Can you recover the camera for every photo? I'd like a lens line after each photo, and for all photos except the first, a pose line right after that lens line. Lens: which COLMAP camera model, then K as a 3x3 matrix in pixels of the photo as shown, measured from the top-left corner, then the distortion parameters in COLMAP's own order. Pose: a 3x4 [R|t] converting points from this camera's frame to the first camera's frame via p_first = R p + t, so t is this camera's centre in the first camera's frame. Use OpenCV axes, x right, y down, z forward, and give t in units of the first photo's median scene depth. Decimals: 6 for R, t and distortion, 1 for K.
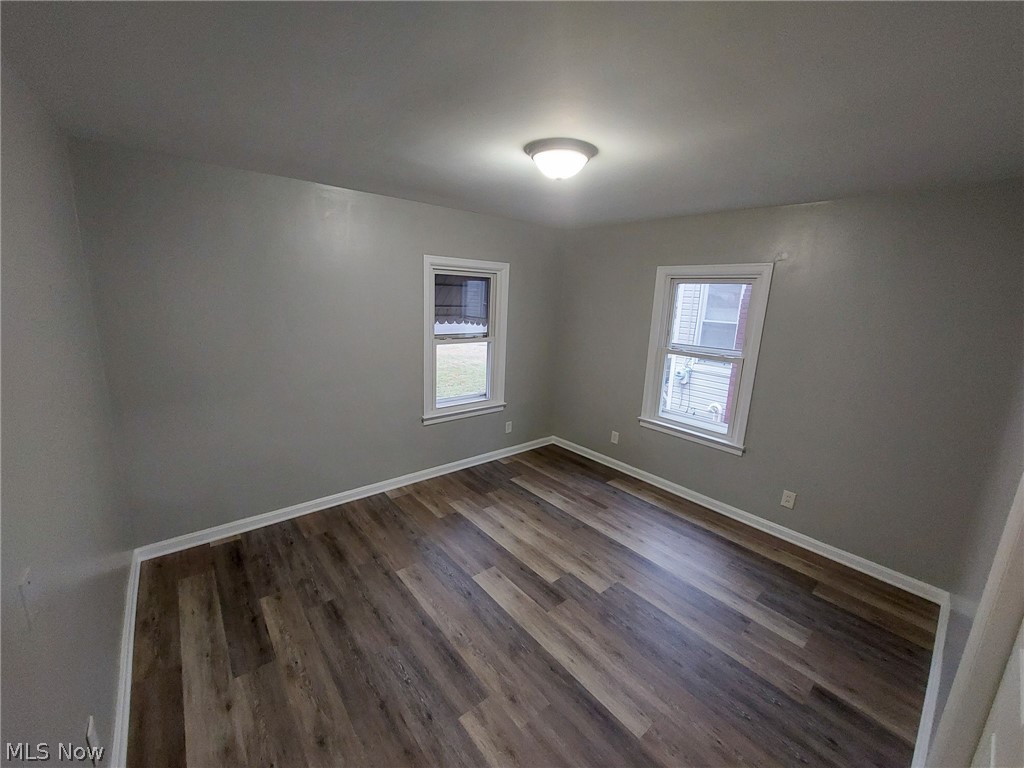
lens RADIAL K [[394.4, 0, 512.0], [0, 394.4, 384.0], [0, 0, 1]] dist [-0.023369, -0.000116]
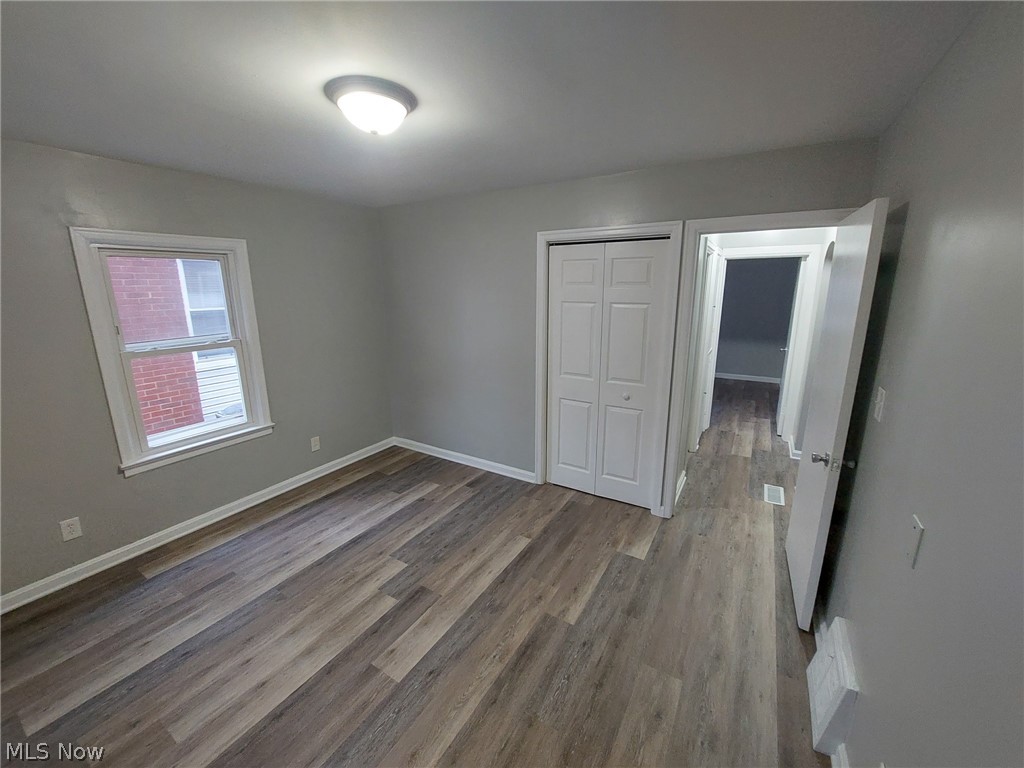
lens RADIAL K [[394.4, 0, 512.0], [0, 394.4, 384.0], [0, 0, 1]] dist [-0.023369, -0.000116]
pose [[-0.306902, -0.265013, 0.914100, -0.663629], [0.206484, 0.919034, 0.335769, -0.191408], [-0.929072, 0.291795, -0.227333, 0.817643]]
